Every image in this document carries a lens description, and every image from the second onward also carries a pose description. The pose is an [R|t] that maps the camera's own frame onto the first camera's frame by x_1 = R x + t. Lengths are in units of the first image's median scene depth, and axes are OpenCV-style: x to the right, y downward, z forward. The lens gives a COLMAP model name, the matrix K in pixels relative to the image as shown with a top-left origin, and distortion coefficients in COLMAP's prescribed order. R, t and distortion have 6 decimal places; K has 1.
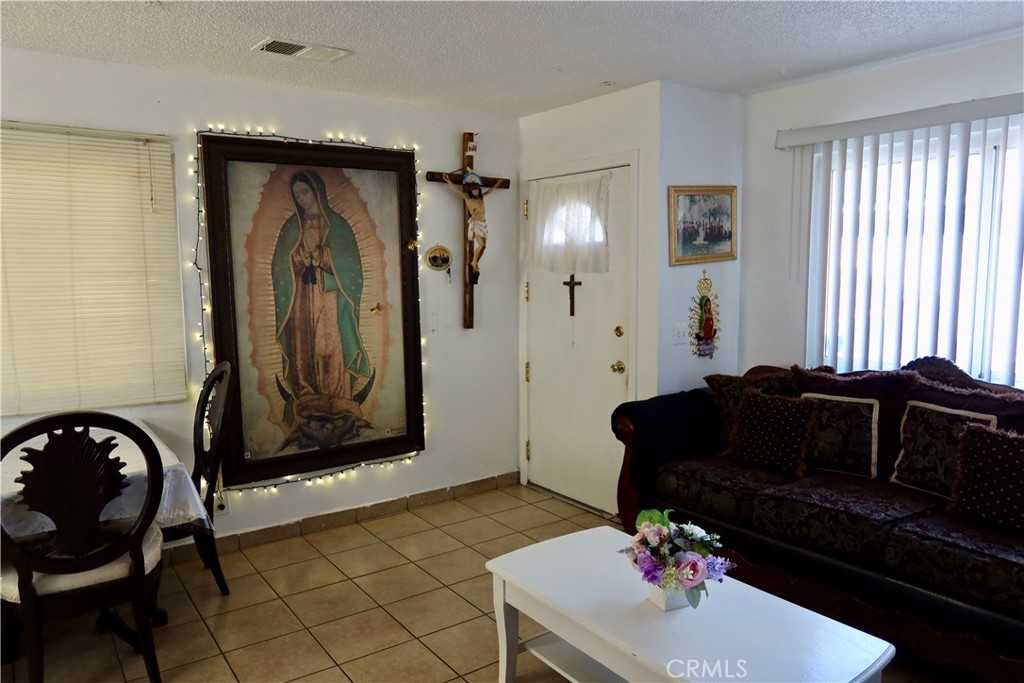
lens RADIAL K [[700.8, 0, 506.8], [0, 700.8, 350.9], [0, 0, 1]] dist [-0.033691, 0.015203]
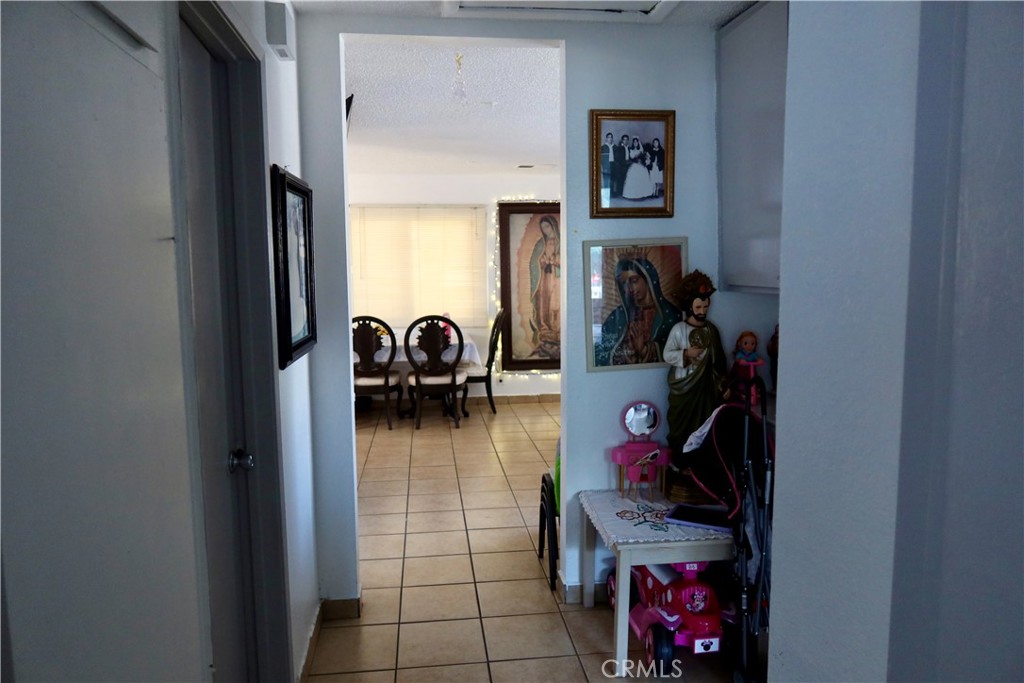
lens RADIAL K [[700.8, 0, 512.1], [0, 700.8, 341.8], [0, 0, 1]] dist [-0.033691, 0.015203]
pose [[0.872000, 0.047760, -0.487170, 0.629707], [-0.052678, 0.998605, 0.003609, 0.100105], [0.486662, 0.022516, 0.873300, -0.804474]]
